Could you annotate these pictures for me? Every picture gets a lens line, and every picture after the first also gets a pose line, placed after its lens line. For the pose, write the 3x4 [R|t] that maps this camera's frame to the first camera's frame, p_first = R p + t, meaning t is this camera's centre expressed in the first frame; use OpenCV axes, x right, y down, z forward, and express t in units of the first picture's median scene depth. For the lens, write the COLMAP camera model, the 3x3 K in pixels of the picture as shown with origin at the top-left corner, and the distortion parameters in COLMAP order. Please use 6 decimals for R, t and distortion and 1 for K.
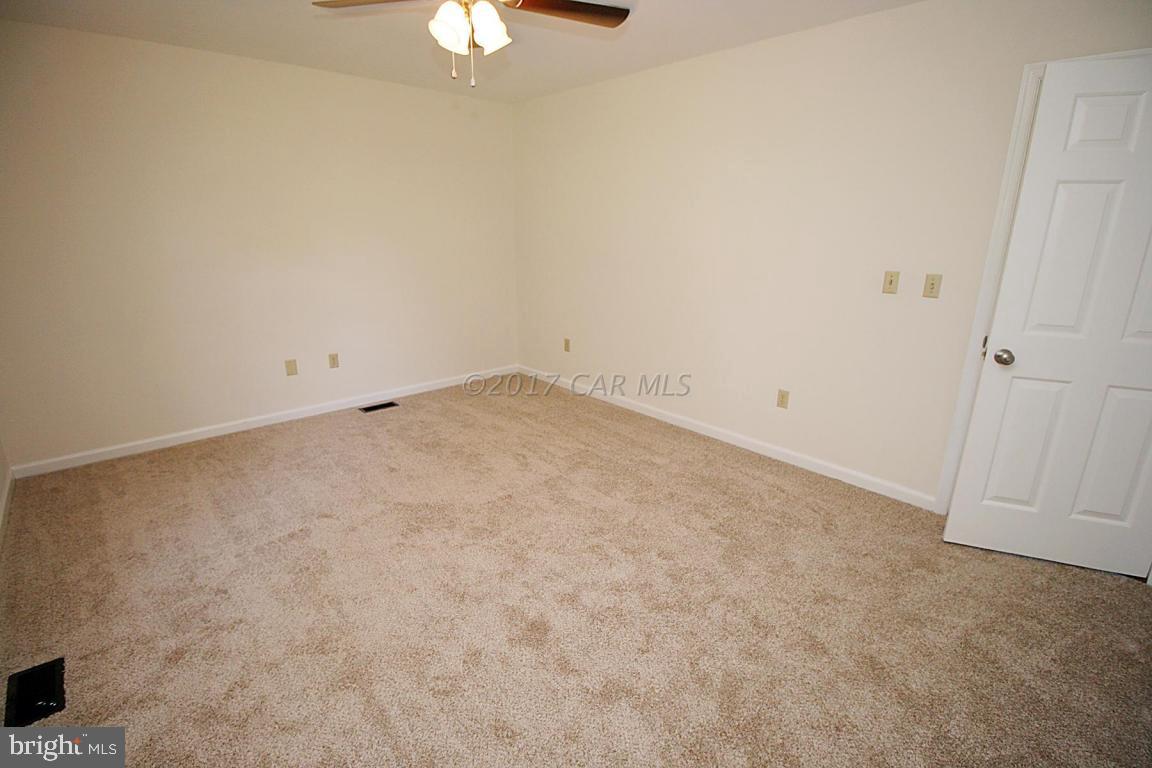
lens RADIAL K [[542.4, 0, 576.0], [0, 542.4, 384.0], [0, 0, 1]] dist [0.001754, -0.015216]
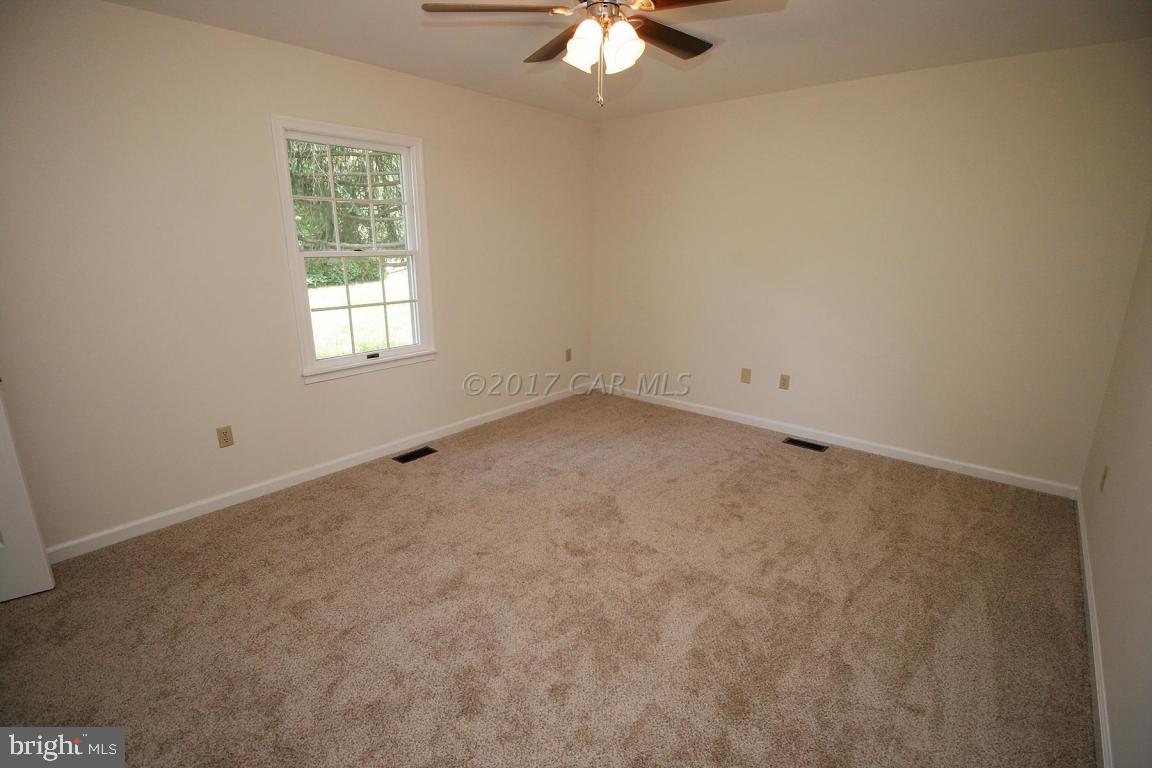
lens RADIAL K [[542.4, 0, 576.0], [0, 542.4, 384.0], [0, 0, 1]] dist [0.001754, -0.015216]
pose [[0.105365, 0.250423, -0.962386, 0.525088], [-0.277933, 0.936622, 0.213290, -0.164355], [0.954804, 0.245006, 0.168288, 0.537334]]
